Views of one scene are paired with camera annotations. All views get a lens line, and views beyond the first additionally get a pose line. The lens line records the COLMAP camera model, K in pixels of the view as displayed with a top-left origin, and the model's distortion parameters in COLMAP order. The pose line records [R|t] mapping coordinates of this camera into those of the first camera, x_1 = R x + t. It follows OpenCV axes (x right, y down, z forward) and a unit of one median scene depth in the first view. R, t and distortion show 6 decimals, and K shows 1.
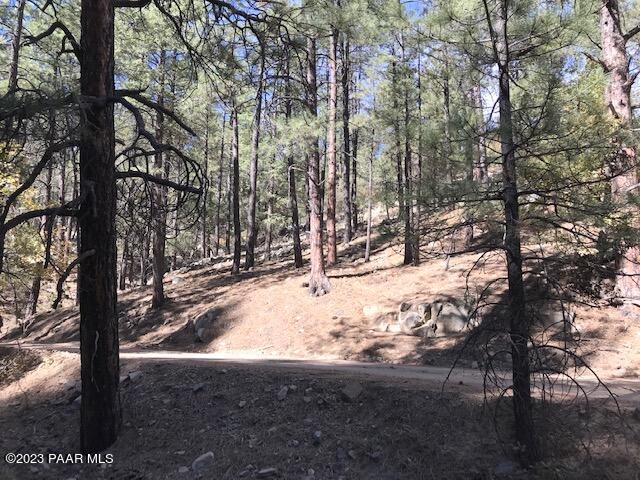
lens RADIAL K [[508.8, 0, 320.0], [0, 508.8, 240.0], [0, 0, 1]] dist [0.011178, 0.003759]
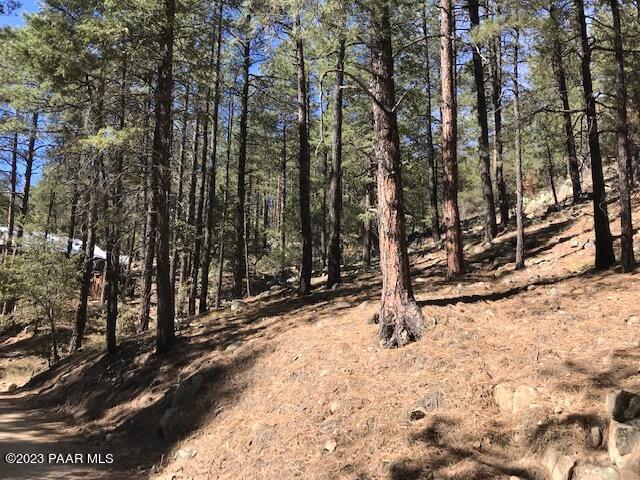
lens RADIAL K [[508.8, 0, 320.0], [0, 508.8, 240.0], [0, 0, 1]] dist [0.011178, 0.003759]
pose [[0.952270, -0.055677, -0.300136, 0.066031], [0.047409, 0.998270, -0.034765, 0.024907], [0.301552, 0.018876, 0.953263, 0.488703]]
